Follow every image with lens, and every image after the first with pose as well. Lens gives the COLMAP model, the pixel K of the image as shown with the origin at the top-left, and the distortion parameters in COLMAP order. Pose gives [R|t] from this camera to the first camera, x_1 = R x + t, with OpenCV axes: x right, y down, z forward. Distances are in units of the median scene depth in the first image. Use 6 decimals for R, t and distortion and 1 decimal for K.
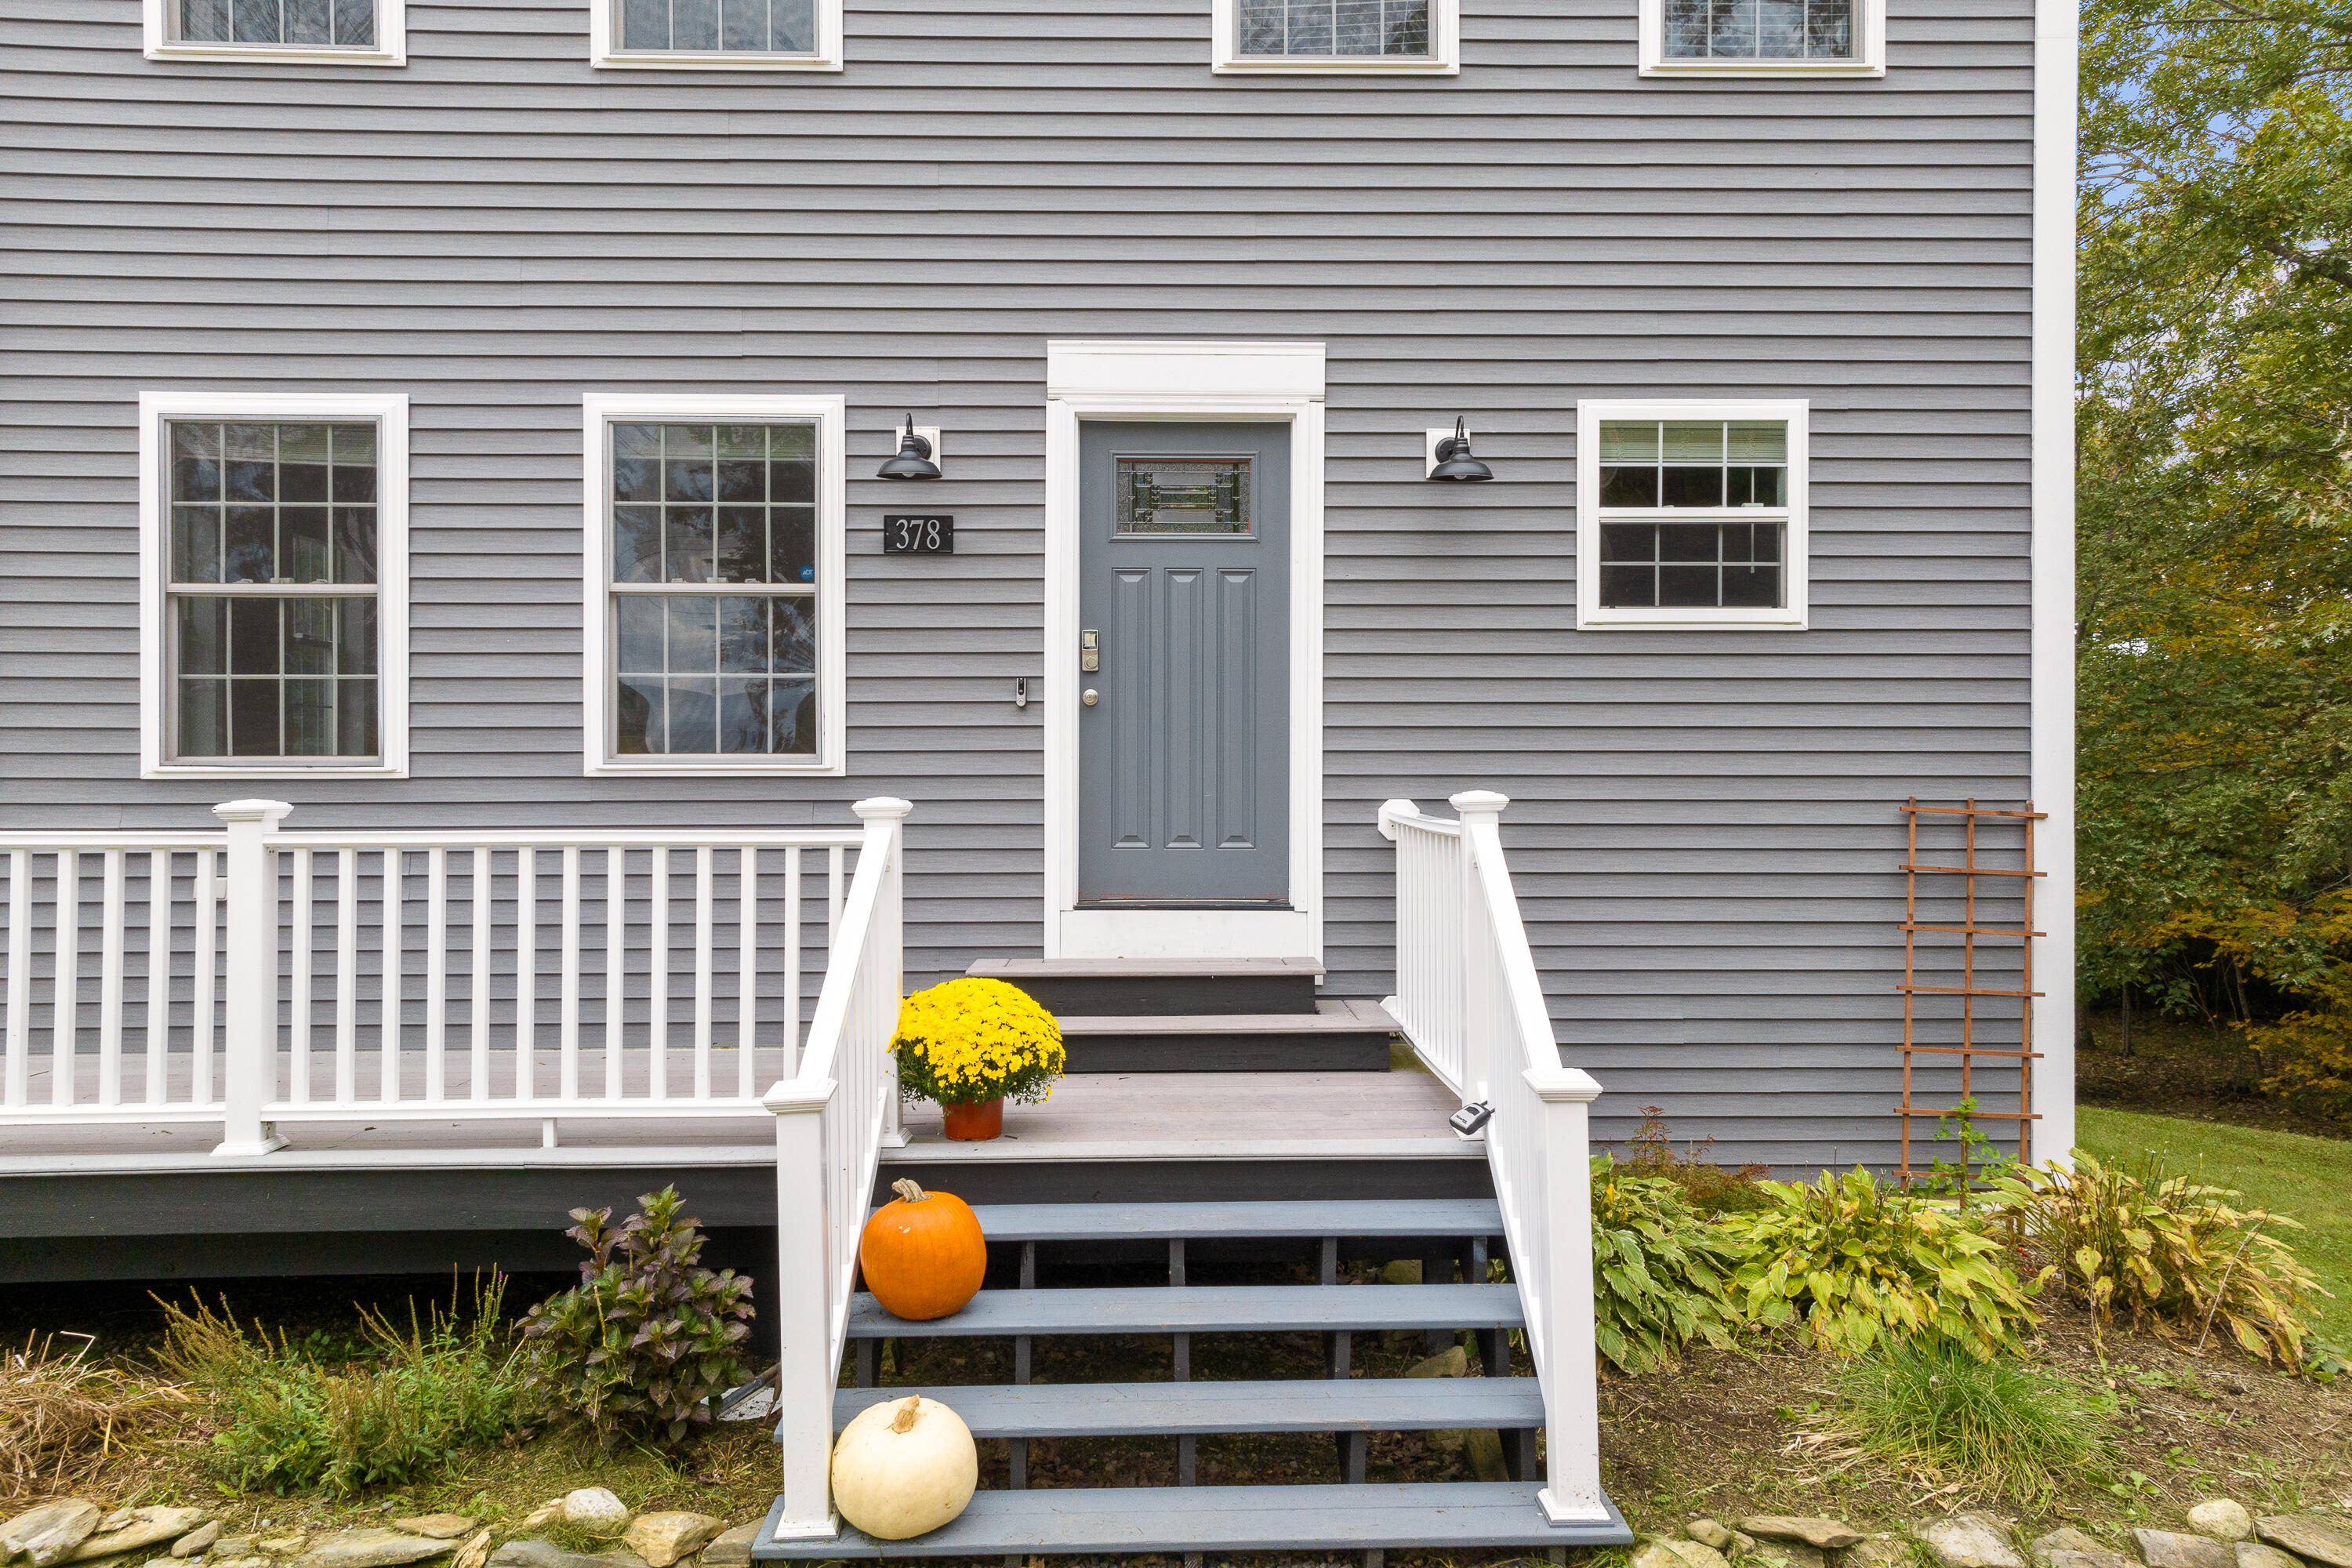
lens RADIAL K [[1620.0, 0, 1169.5], [0, 1620.0, 778.6], [0, 0, 1]] dist [-0.002943, 0.010329]
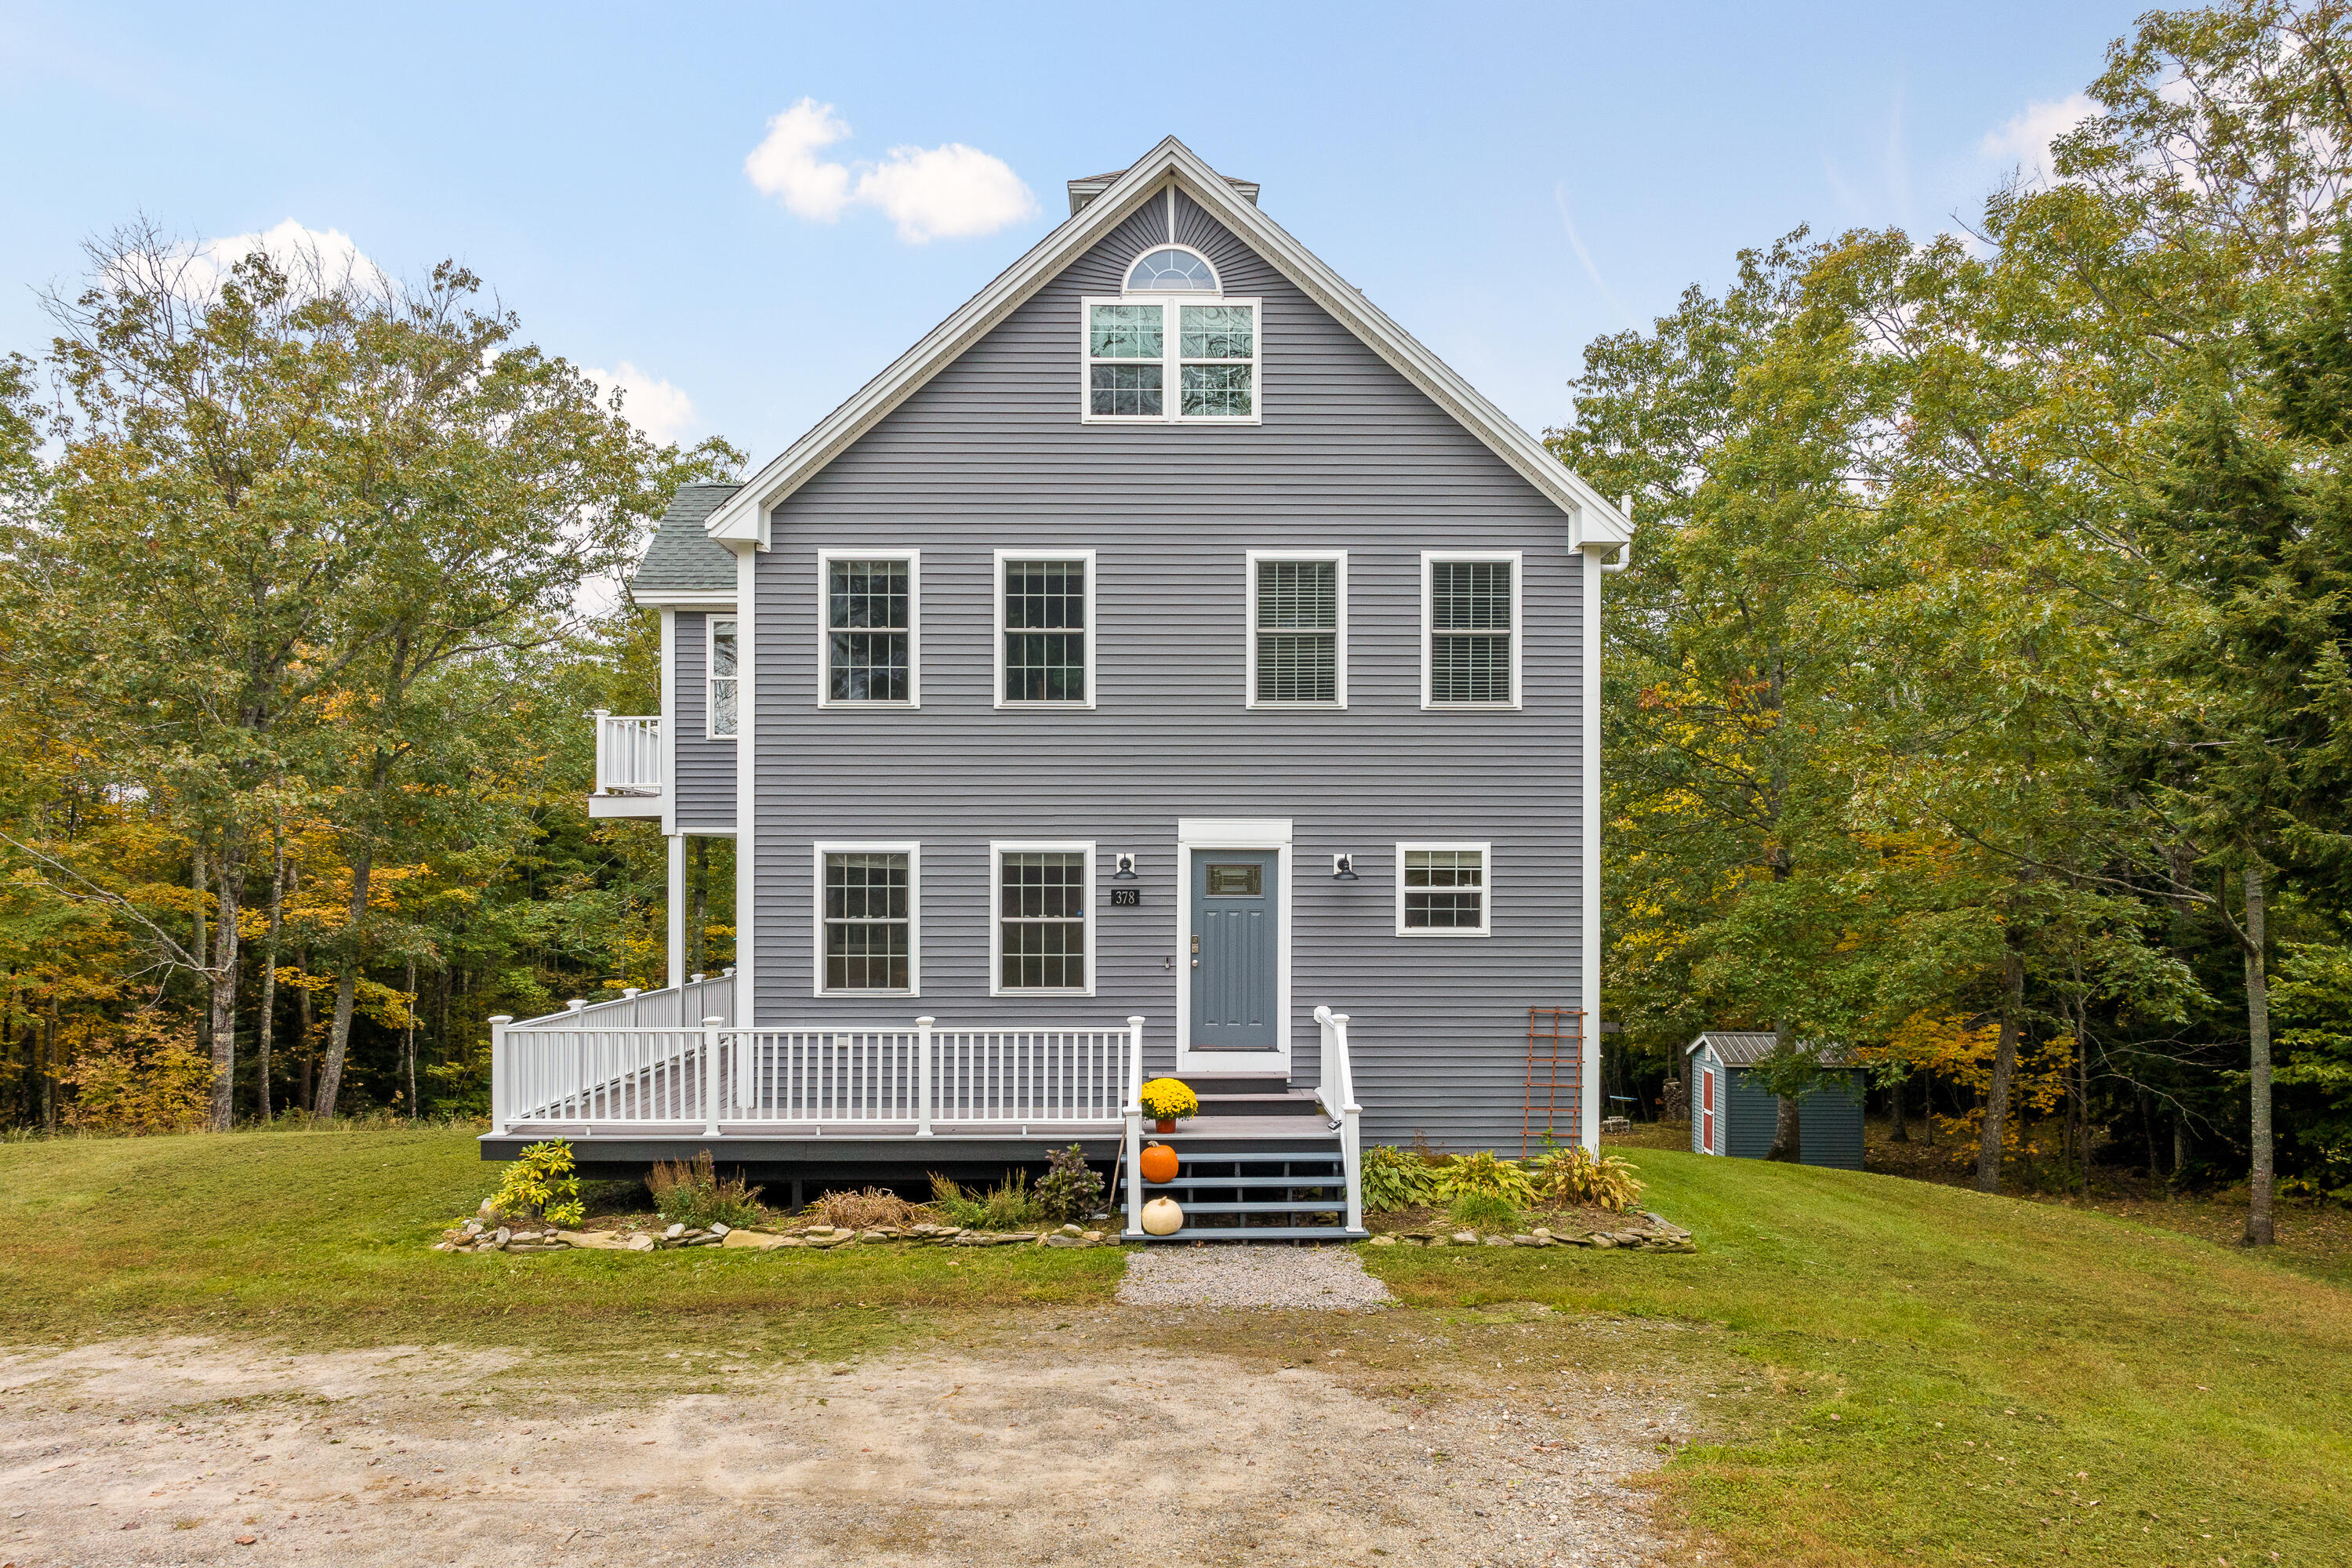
lens RADIAL K [[1620.0, 0, 1163.6], [0, 1620.0, 873.5], [0, 0, 1]] dist [-0.002943, 0.010329]
pose [[0.999949, 0.000938, -0.010042, -0.074053], [-0.001035, 0.999953, -0.009598, -0.165576], [0.010033, 0.009608, 0.999904, -1.464426]]
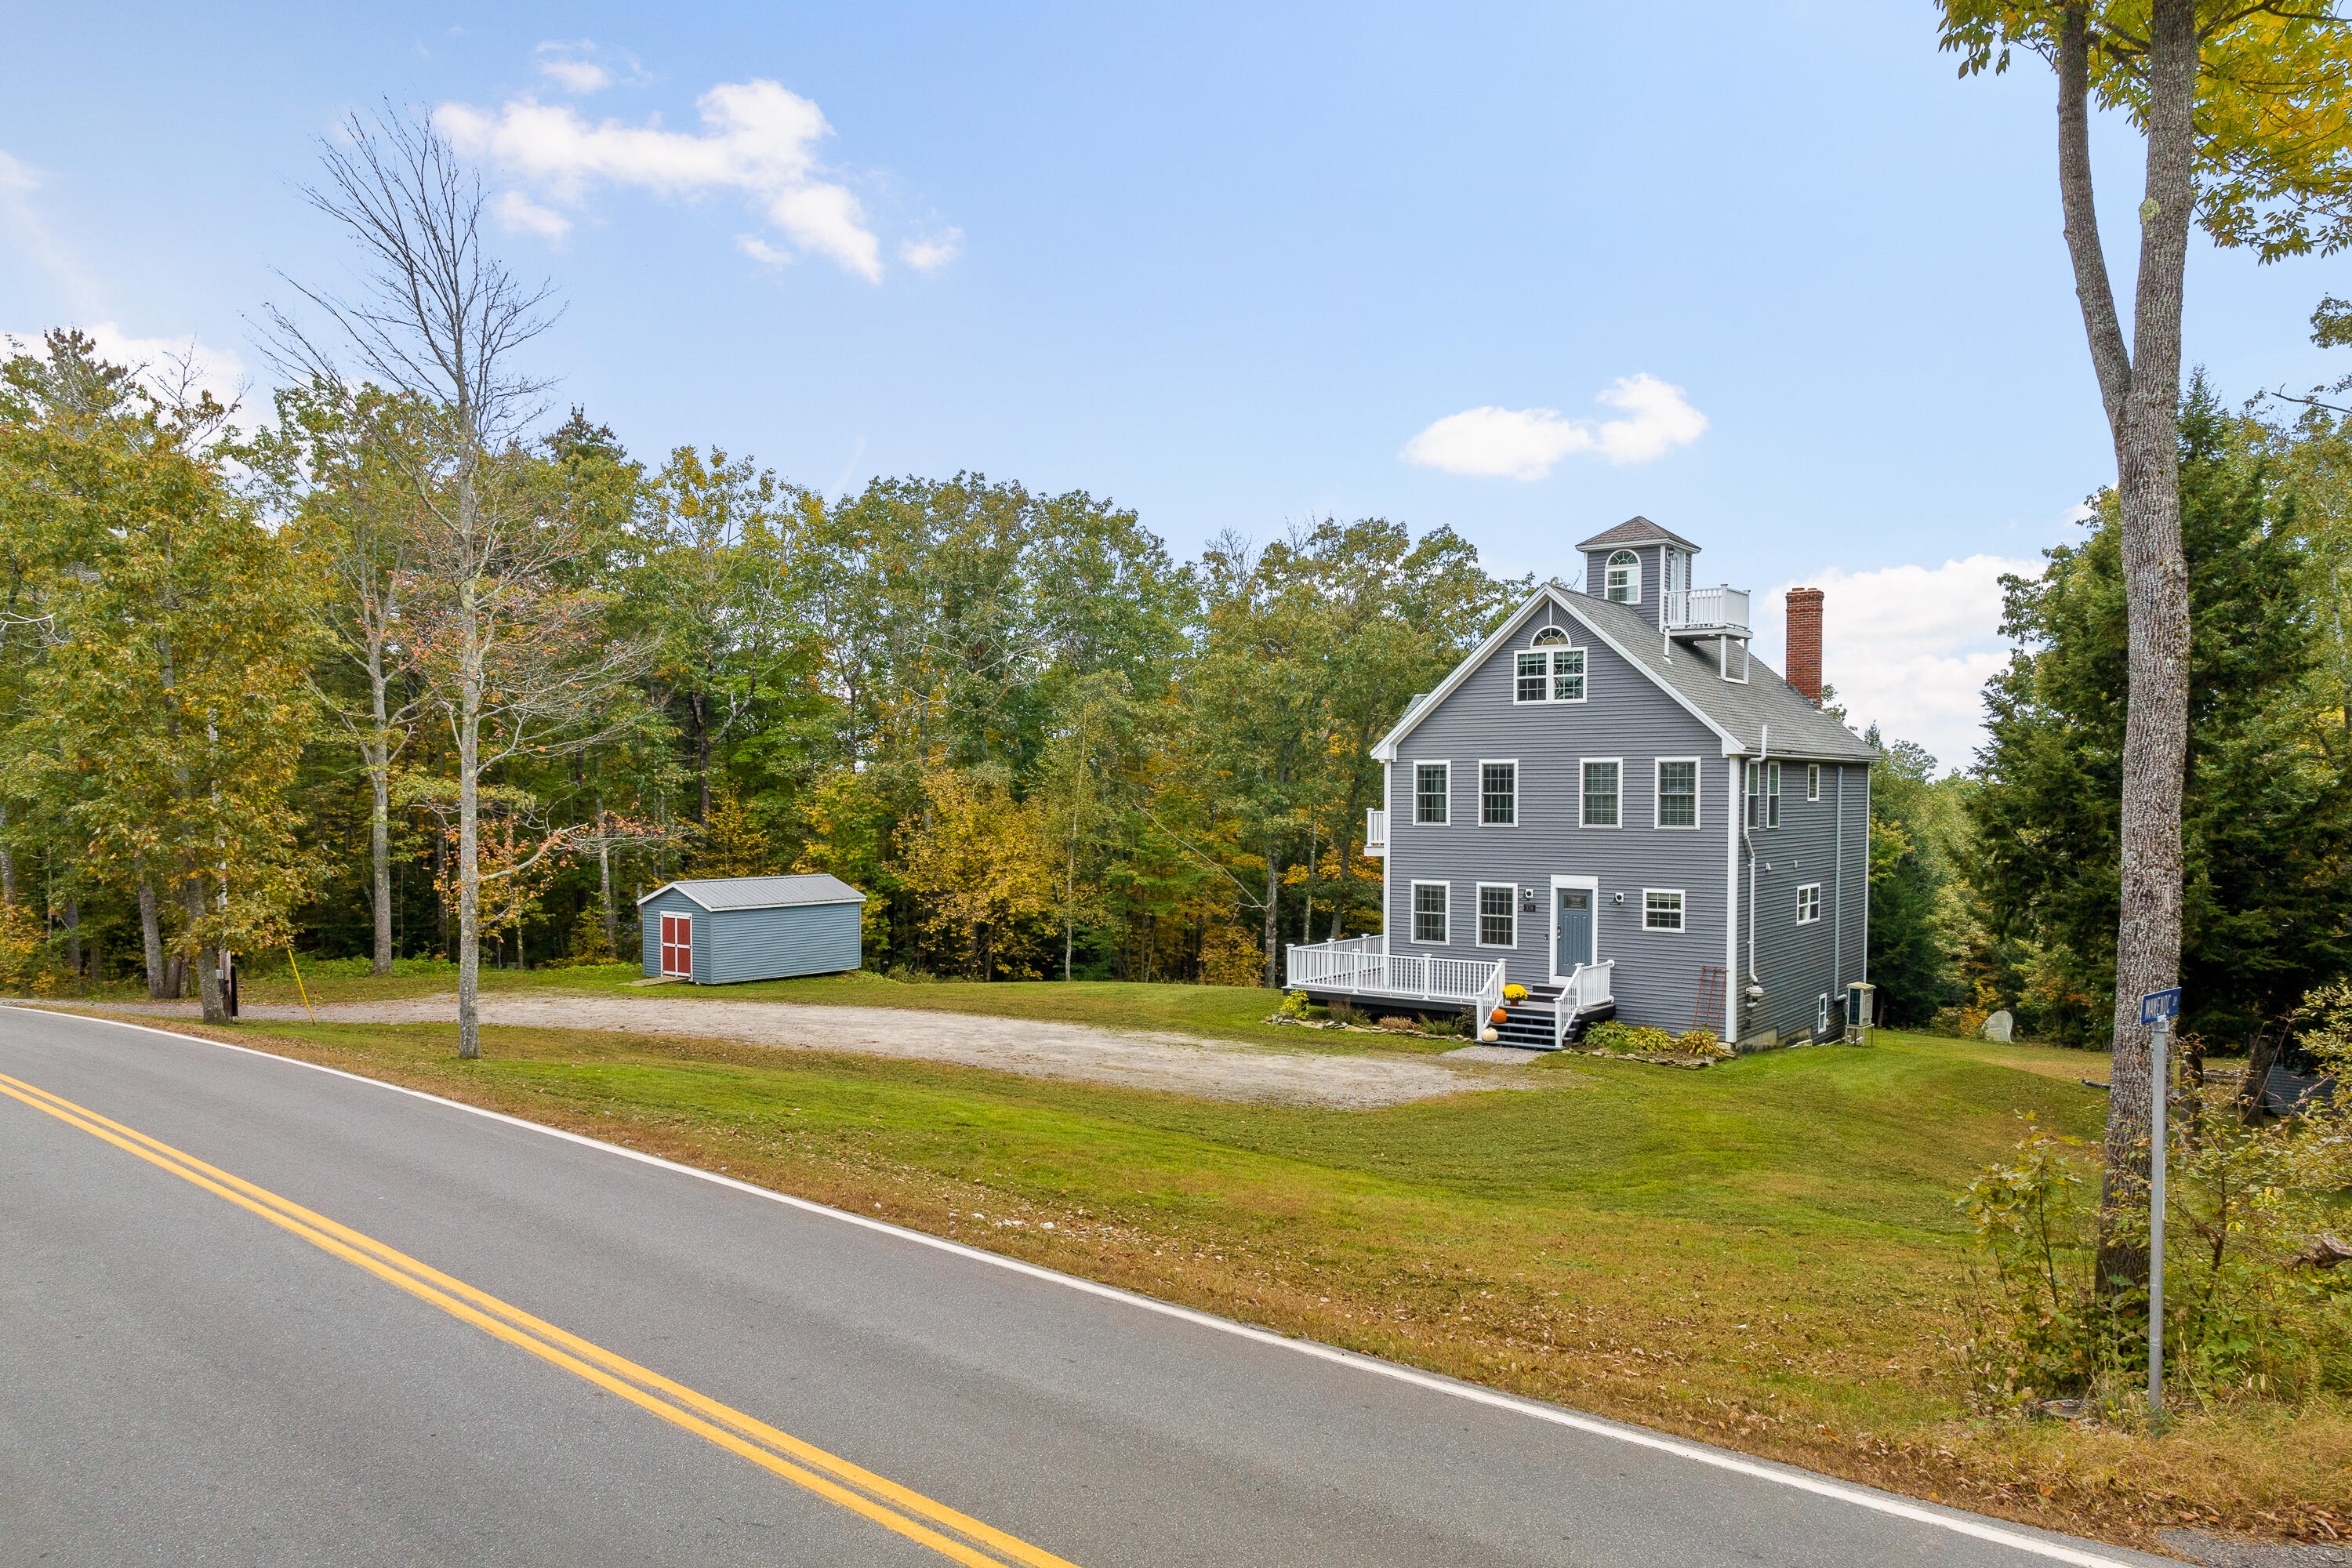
lens RADIAL K [[1620.0, 0, 1173.6], [0, 1620.0, 839.8], [0, 0, 1]] dist [-0.002943, 0.010329]
pose [[0.787581, 0.019743, -0.615894, 2.393065], [-0.006778, 0.999704, 0.023379, -0.521555], [0.616173, -0.014238, 0.787482, -4.311291]]
